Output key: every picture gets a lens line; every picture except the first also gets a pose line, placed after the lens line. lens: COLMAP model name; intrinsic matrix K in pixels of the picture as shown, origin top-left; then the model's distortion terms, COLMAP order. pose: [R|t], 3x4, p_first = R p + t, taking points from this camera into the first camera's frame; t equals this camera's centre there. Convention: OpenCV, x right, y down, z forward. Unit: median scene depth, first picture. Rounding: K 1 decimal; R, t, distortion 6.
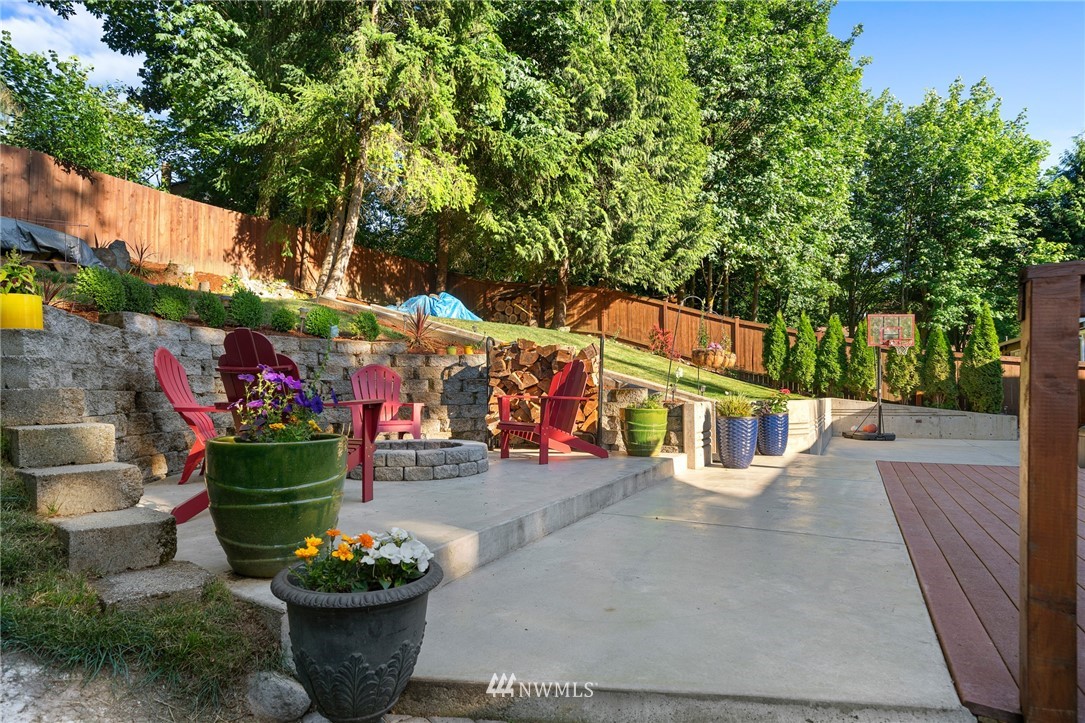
lens RADIAL K [[572.1, 0, 539.4], [0, 572.1, 396.2], [0, 0, 1]] dist [0.001226, 0.000815]
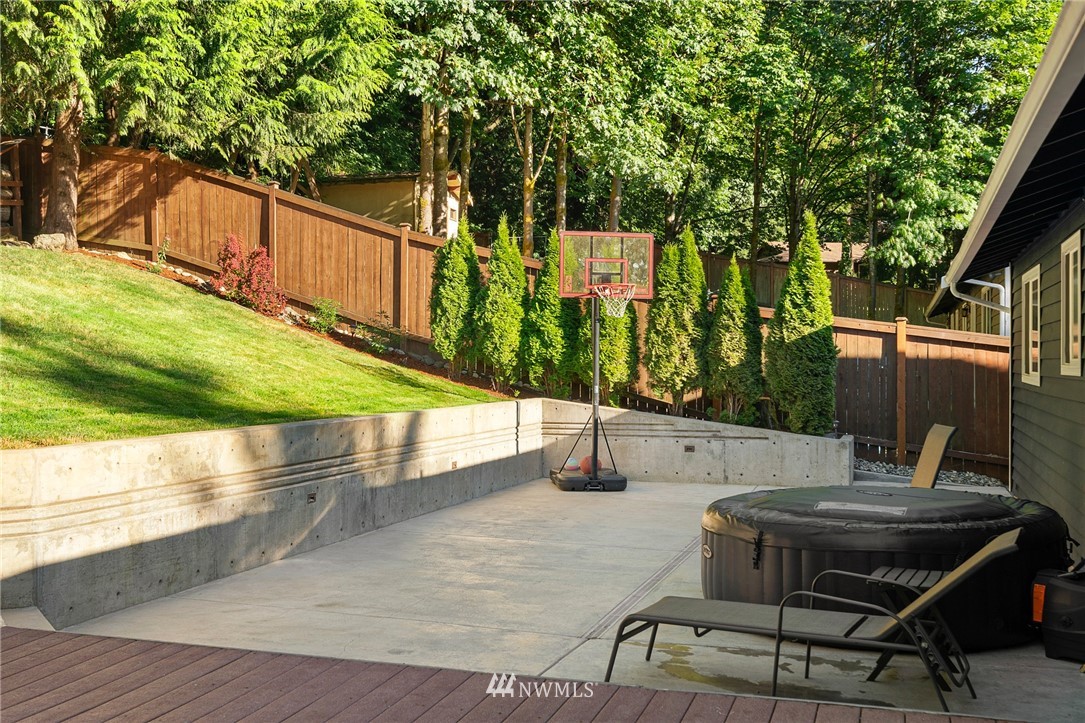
lens RADIAL K [[1113.1, 0, 544.0], [0, 1113.1, 361.8], [0, 0, 1]] dist [0.015732, 0.000000]
pose [[0.985524, 0.011322, 0.169159, 0.338591], [-0.010874, 0.999934, -0.003577, -0.023817], [-0.169188, 0.001686, 0.985582, 0.065358]]
